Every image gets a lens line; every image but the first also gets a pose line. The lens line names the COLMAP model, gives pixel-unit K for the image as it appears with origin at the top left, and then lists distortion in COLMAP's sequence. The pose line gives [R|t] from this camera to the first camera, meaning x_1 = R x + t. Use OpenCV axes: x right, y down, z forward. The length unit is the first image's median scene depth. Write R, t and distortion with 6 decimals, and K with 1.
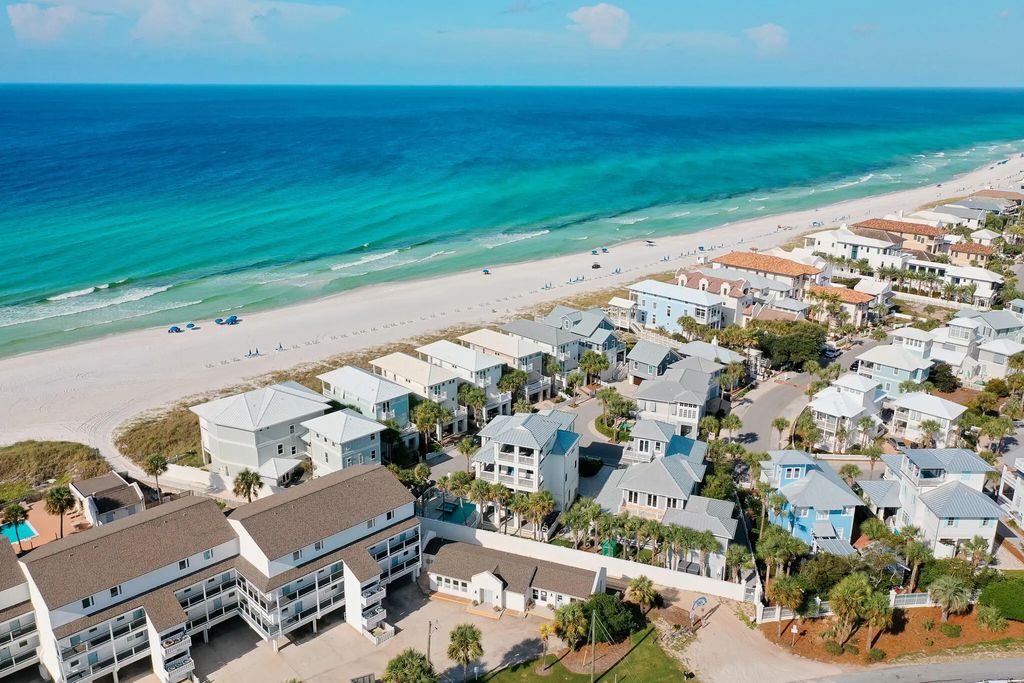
lens RADIAL K [[809.6, 0, 541.9], [0, 809.6, 323.1], [0, 0, 1]] dist [0.002061, -0.003253]
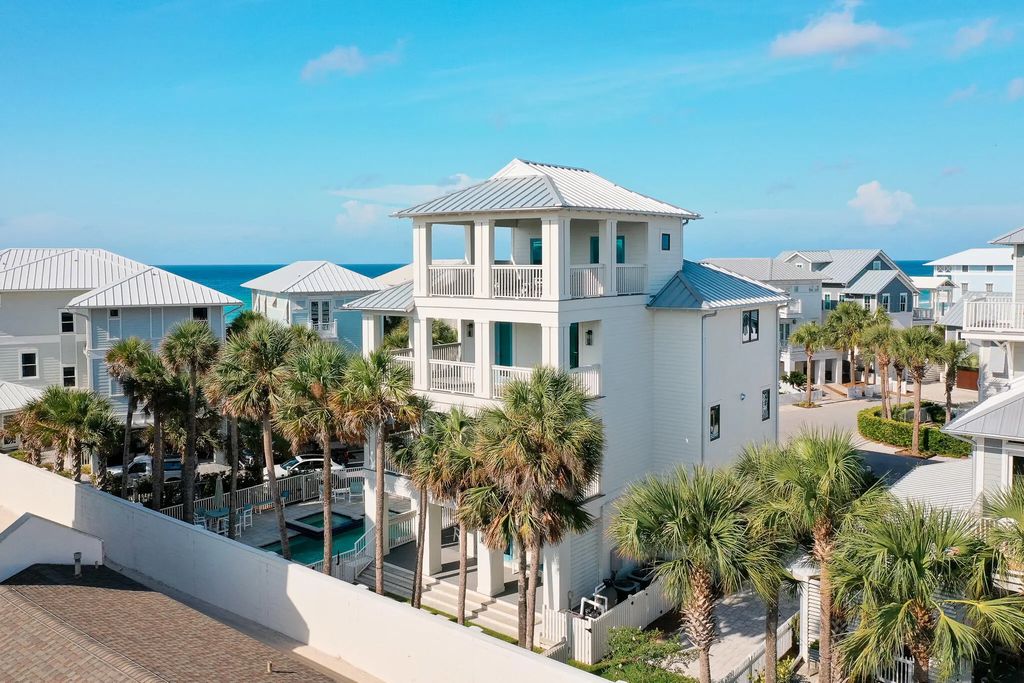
lens RADIAL K [[809.6, 0, 541.9], [0, 809.6, 323.1], [0, 0, 1]] dist [0.002061, -0.003253]
pose [[0.947005, -0.001277, -0.321218, 0.048767], [-0.070434, 0.974831, -0.211528, 0.177689], [0.313403, 0.222942, 0.923079, 0.608136]]
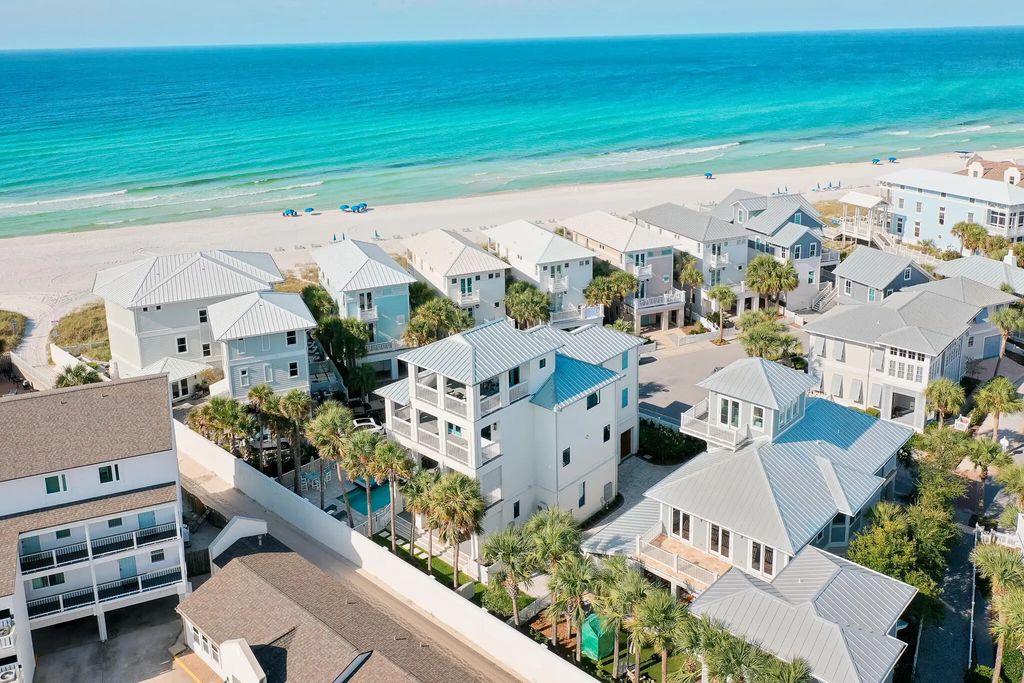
lens RADIAL K [[836.3, 0, 550.7], [0, 836.3, 224.7], [0, 0, 1]] dist [0.001788, -0.004982]
pose [[0.925957, 0.049711, -0.374344, 0.164502], [-0.075384, 0.995678, -0.054244, 0.065493], [0.370029, 0.078448, 0.925702, 0.426868]]
